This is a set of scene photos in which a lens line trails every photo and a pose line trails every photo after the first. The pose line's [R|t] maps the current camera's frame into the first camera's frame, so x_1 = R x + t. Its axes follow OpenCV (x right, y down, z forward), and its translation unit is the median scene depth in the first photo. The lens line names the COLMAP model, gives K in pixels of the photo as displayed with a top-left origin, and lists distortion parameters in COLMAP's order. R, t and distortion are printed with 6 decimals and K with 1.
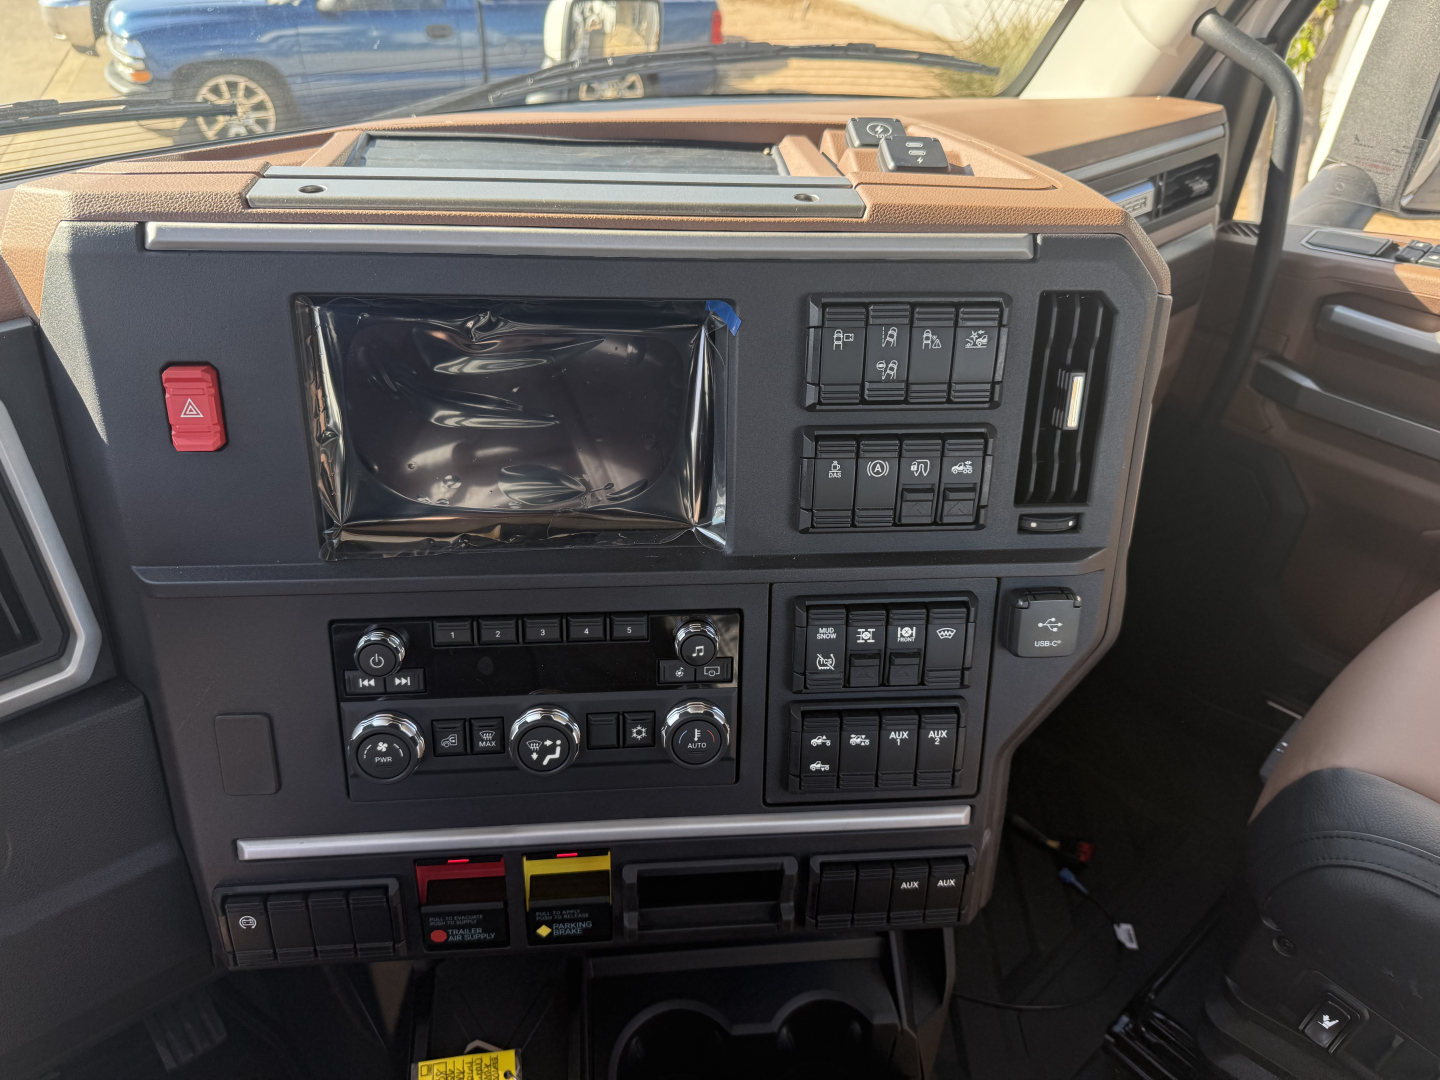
lens RADIAL K [[1008.6, 0, 708.0], [0, 1008.6, 551.7], [0, 0, 1]] dist [0.043075, -0.043713]
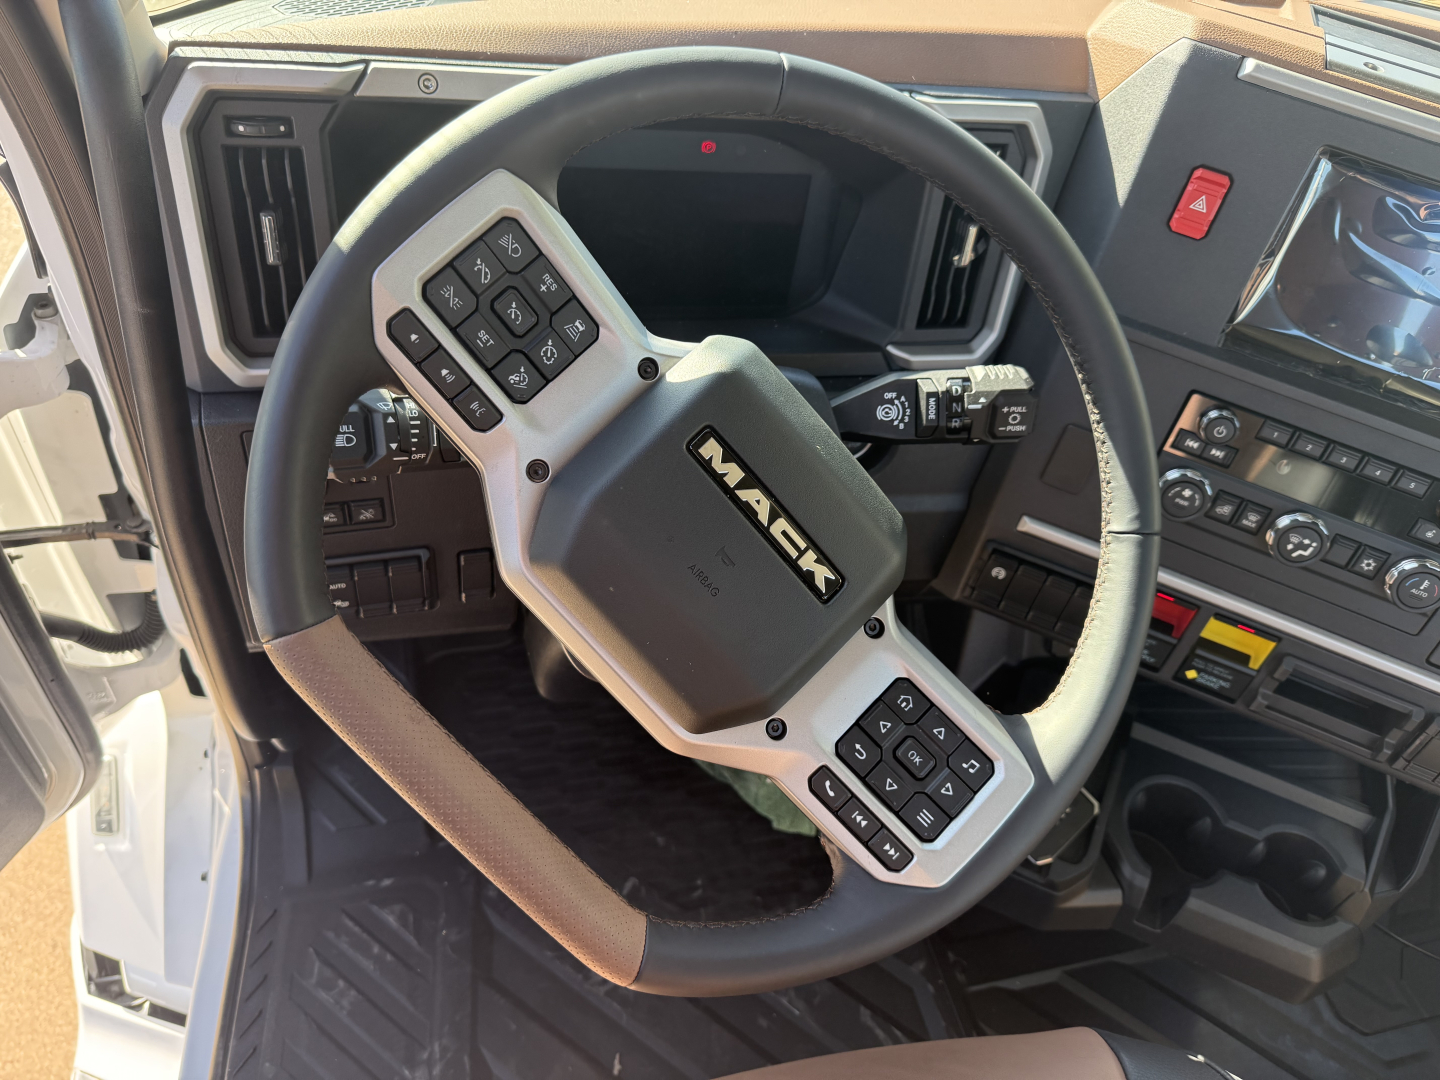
lens RADIAL K [[1008.6, 0, 715.4], [0, 1008.6, 541.1], [0, 0, 1]] dist [0.043075, -0.043713]
pose [[0.883111, 0.404249, -0.238114, -0.510076], [-0.365707, 0.911051, 0.190377, 0.215693], [0.293894, -0.081044, 0.952396, -0.446297]]
